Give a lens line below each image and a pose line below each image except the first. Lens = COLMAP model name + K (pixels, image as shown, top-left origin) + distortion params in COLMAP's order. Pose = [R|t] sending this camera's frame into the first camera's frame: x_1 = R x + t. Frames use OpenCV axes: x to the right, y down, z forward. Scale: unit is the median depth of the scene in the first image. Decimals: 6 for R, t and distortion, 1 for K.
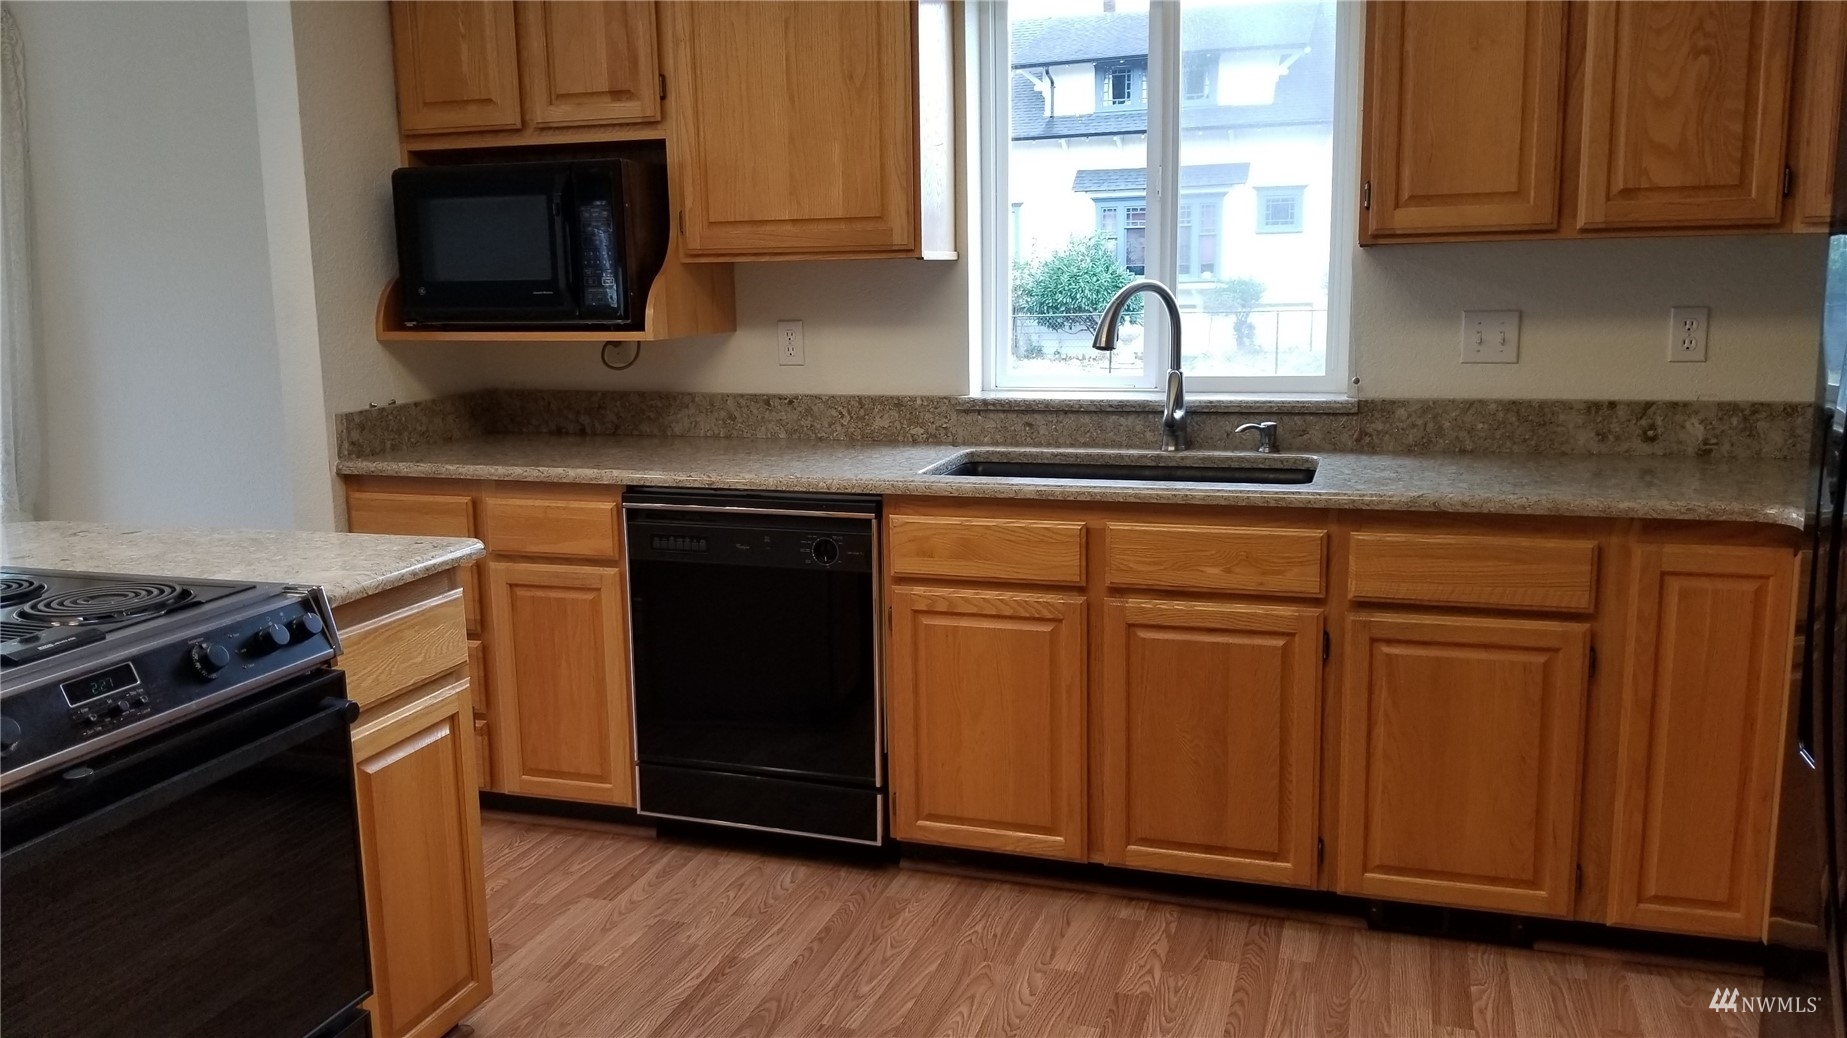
lens RADIAL K [[1463.4, 0, 862.0], [0, 1463.4, 535.9], [0, 0, 1]] dist [0.068558, -0.096838]
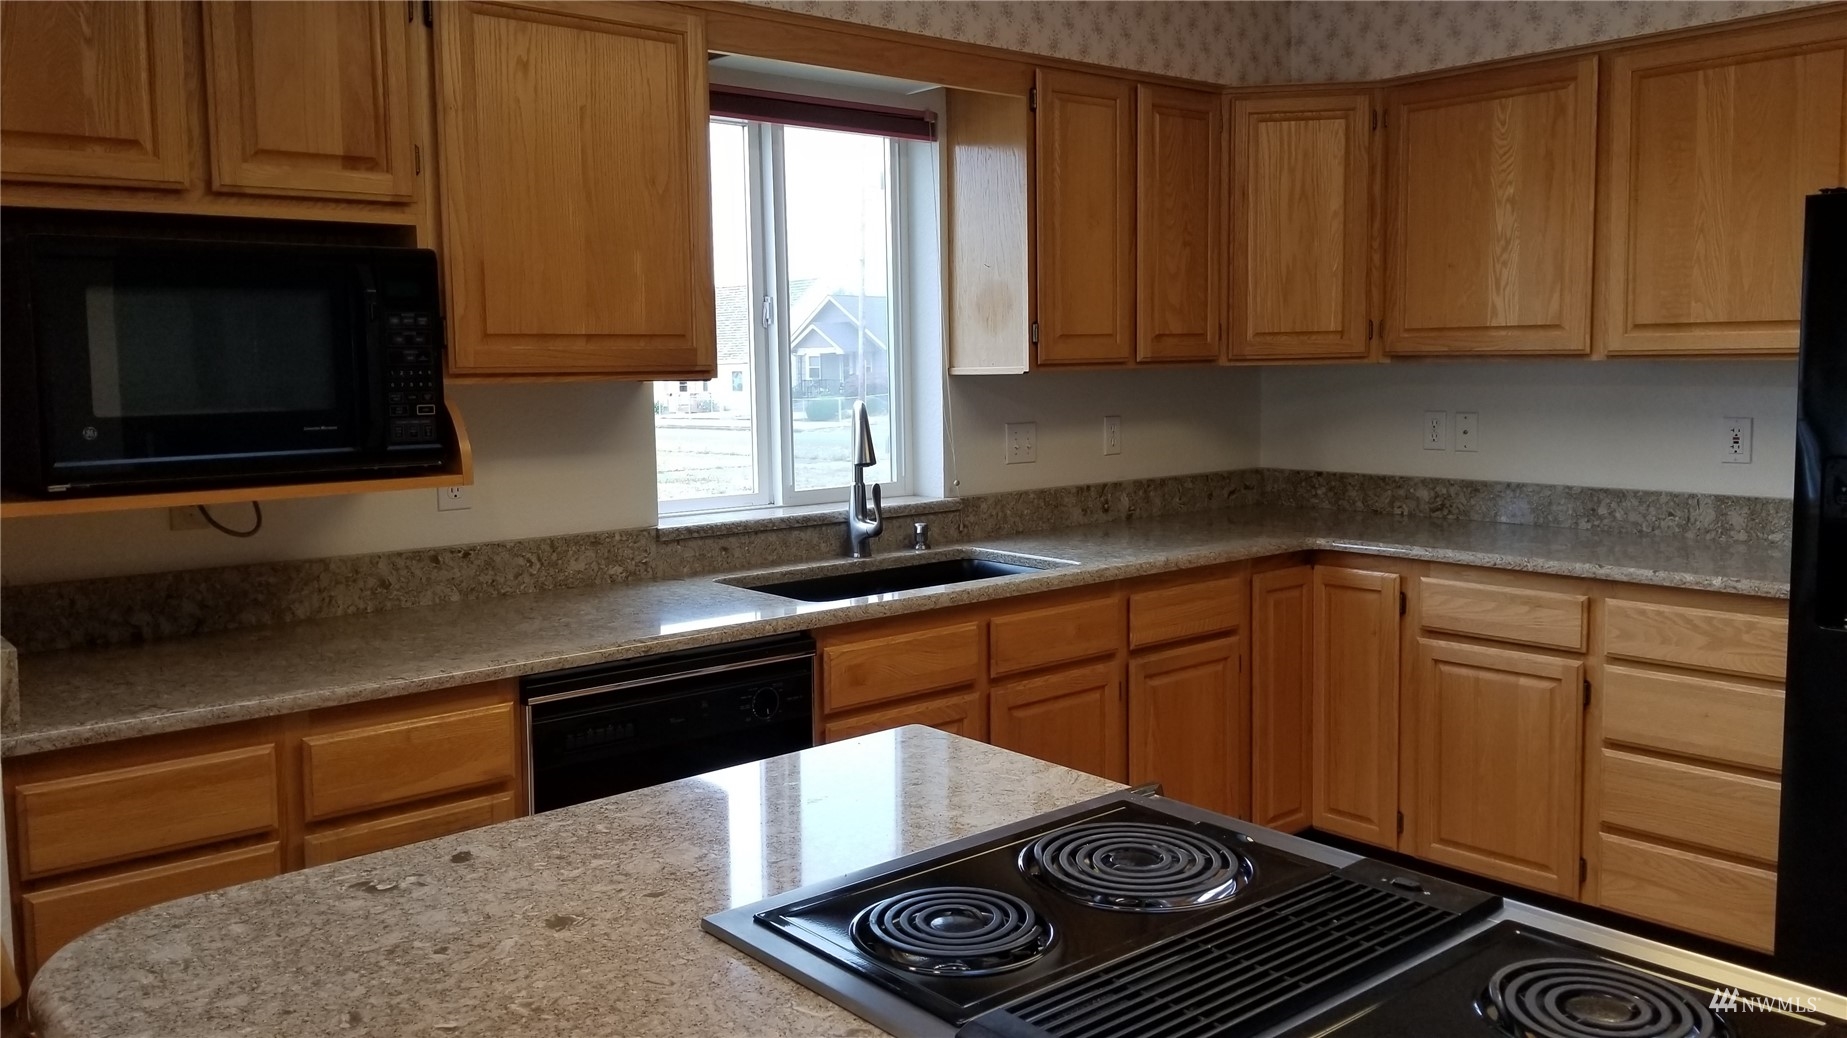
lens RADIAL K [[1463.4, 0, 894.1], [0, 1463.4, 488.3], [0, 0, 1]] dist [0.068558, -0.096838]
pose [[0.504030, -0.062844, 0.861397, -0.683855], [0.160108, 0.986861, -0.021687, -0.079577], [-0.848716, 0.148847, 0.507469, 0.423684]]
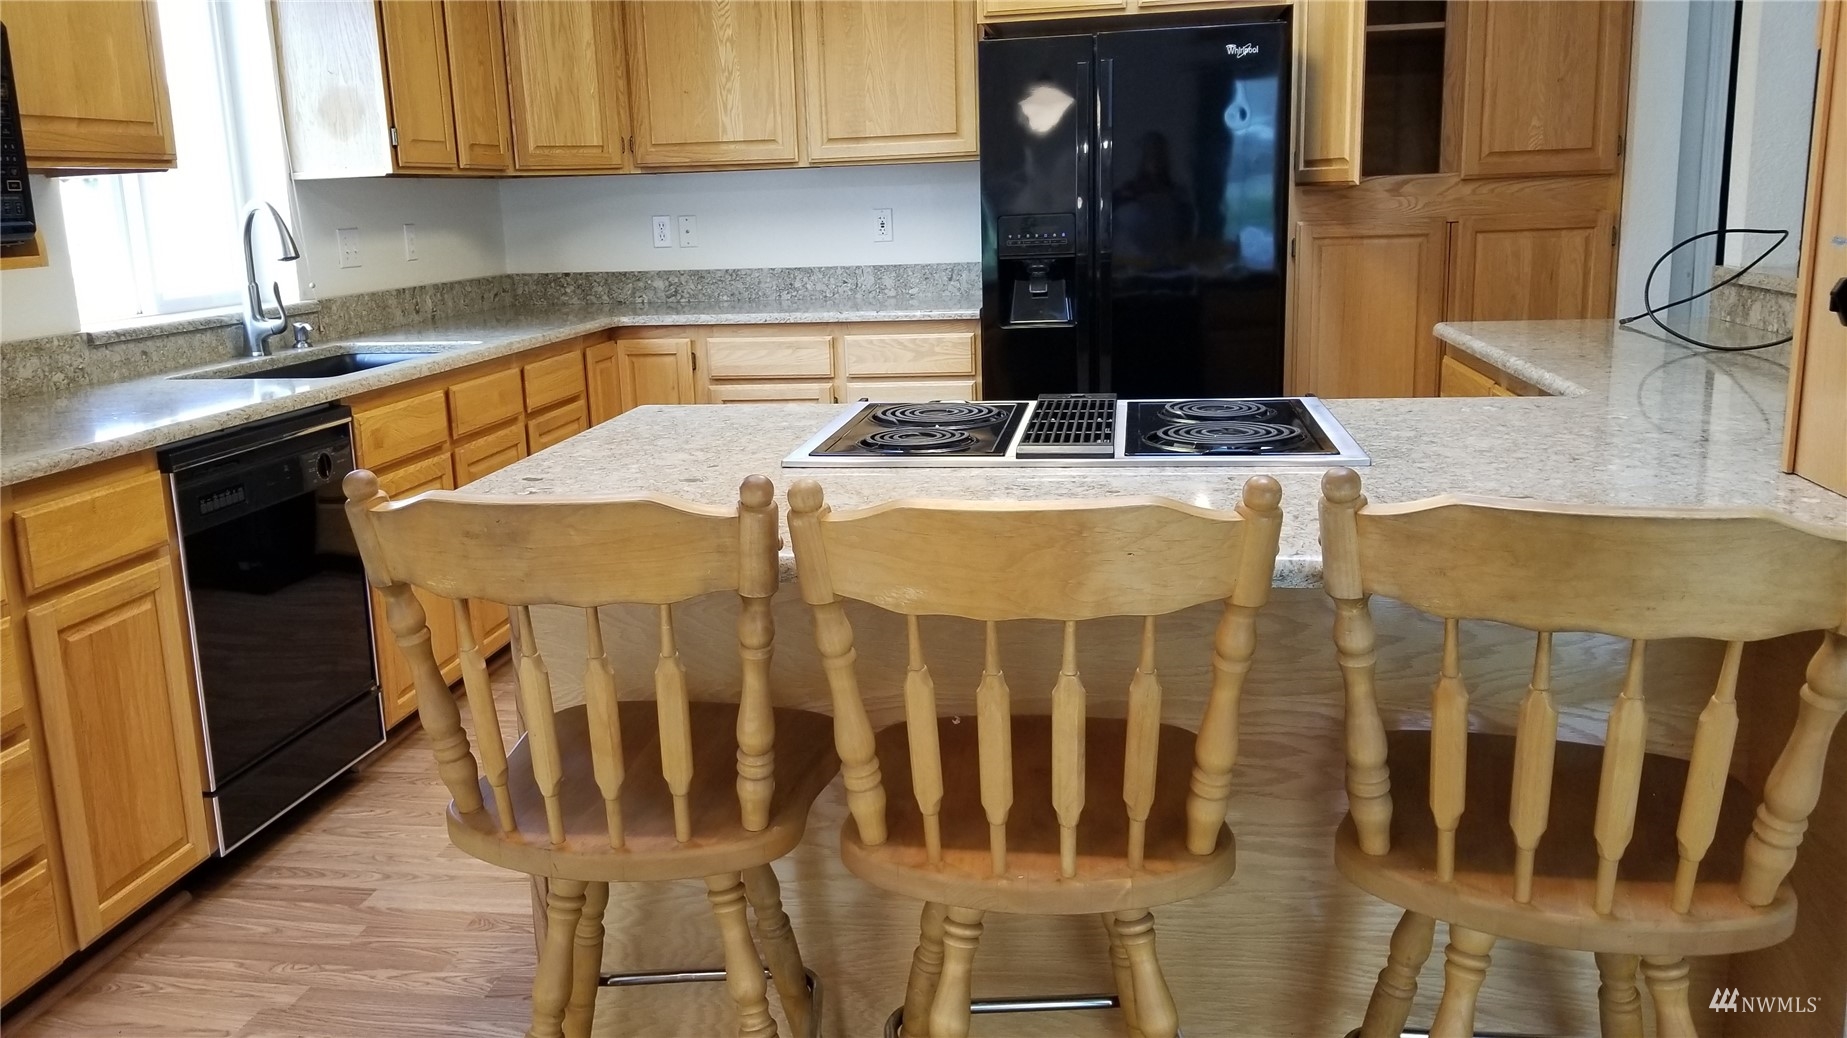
lens RADIAL K [[1463.4, 0, 920.8], [0, 1463.4, 514.6], [0, 0, 1]] dist [0.068558, -0.096838]
pose [[-0.199078, -0.181179, 0.963090, -0.970655], [0.216202, 0.950426, 0.223487, -0.085162], [-0.955837, 0.252714, -0.150038, 0.712992]]
